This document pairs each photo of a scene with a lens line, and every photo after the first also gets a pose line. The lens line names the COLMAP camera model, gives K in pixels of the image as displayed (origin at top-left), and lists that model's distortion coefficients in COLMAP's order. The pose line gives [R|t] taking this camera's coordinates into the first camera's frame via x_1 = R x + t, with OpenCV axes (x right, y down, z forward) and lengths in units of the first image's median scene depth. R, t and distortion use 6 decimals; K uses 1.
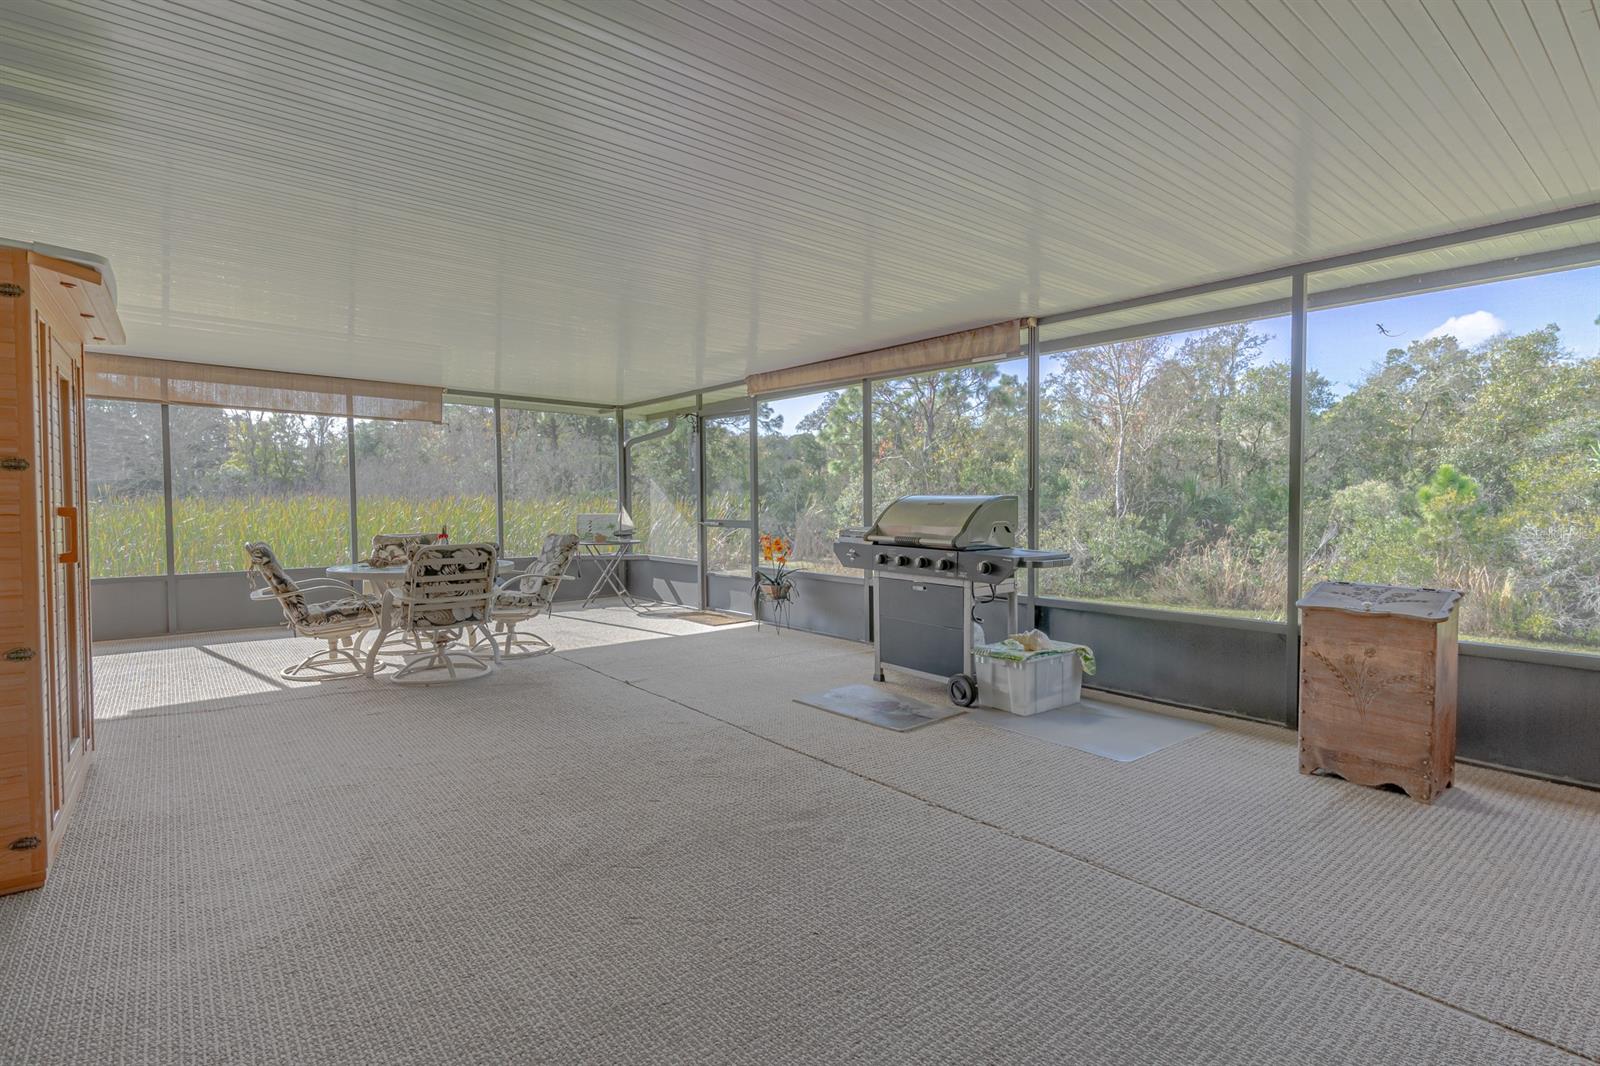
lens RADIAL K [[820.9, 0, 800.0], [0, 820.9, 533.0], [0, 0, 1]] dist [0.000463, 0.000019]
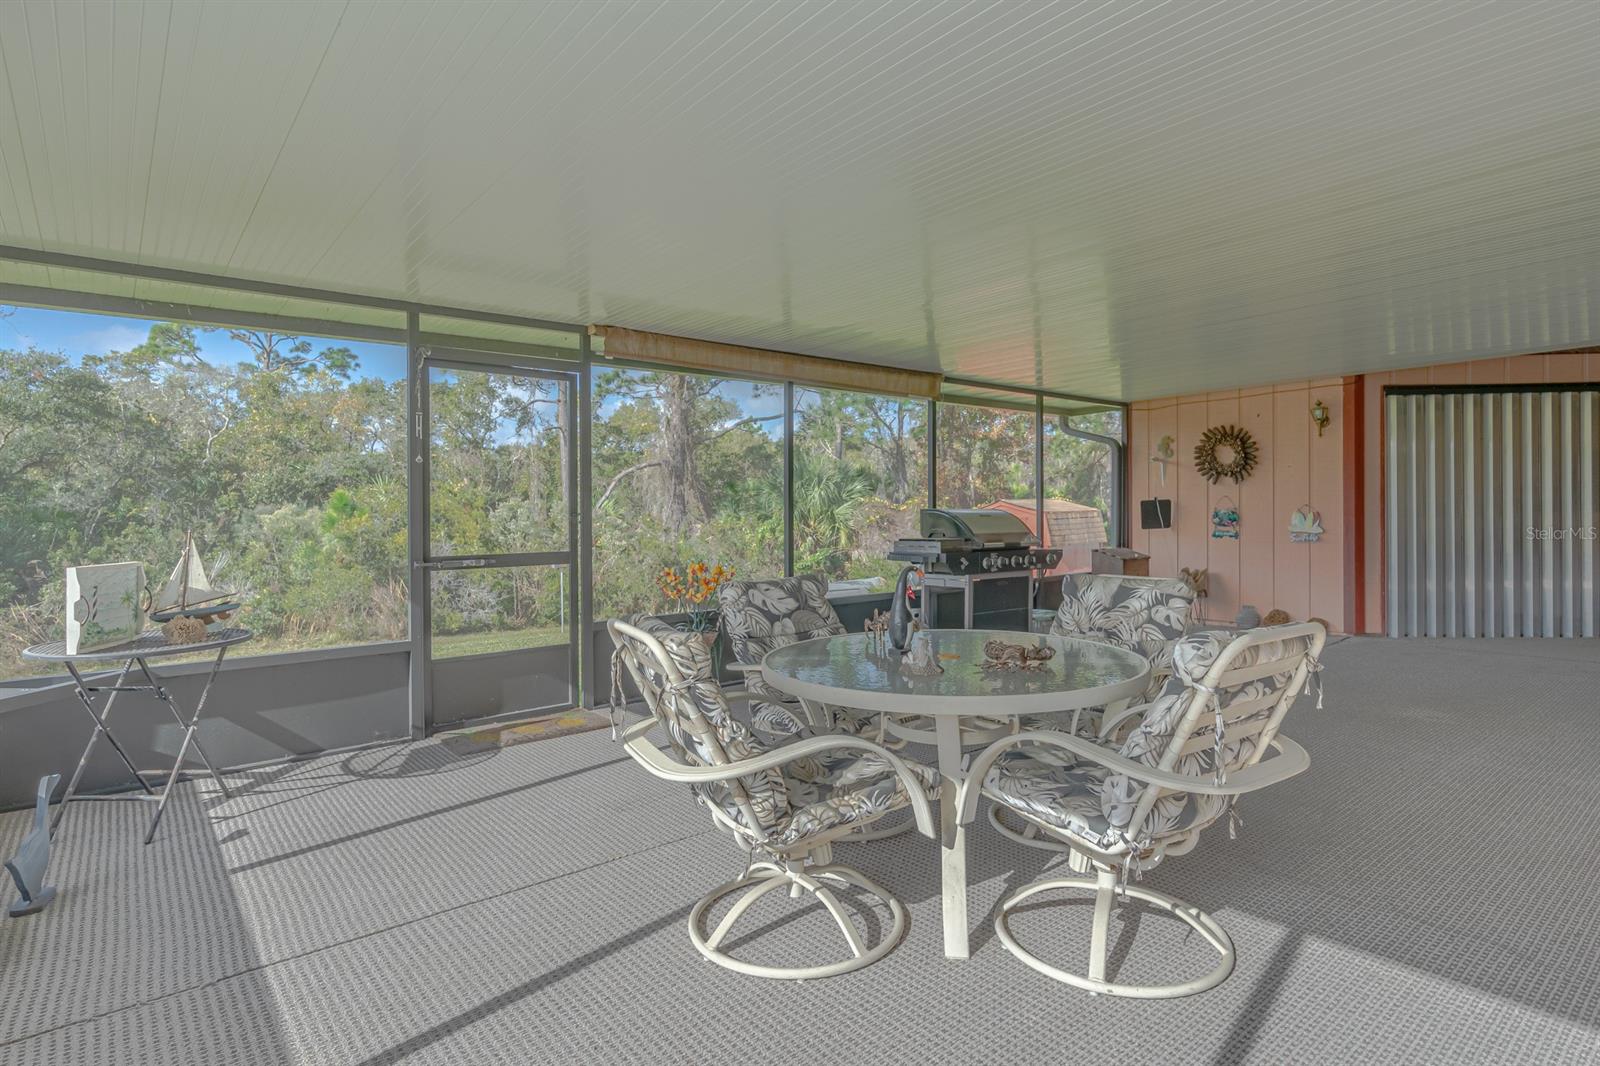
lens RADIAL K [[820.9, 0, 800.0], [0, 820.9, 533.0], [0, 0, 1]] dist [0.000463, 0.000019]
pose [[0.022344, -0.005901, 0.999733, -0.613628], [0.052851, 0.998591, 0.004713, -0.007772], [-0.998352, 0.052731, 0.022624, 0.668868]]
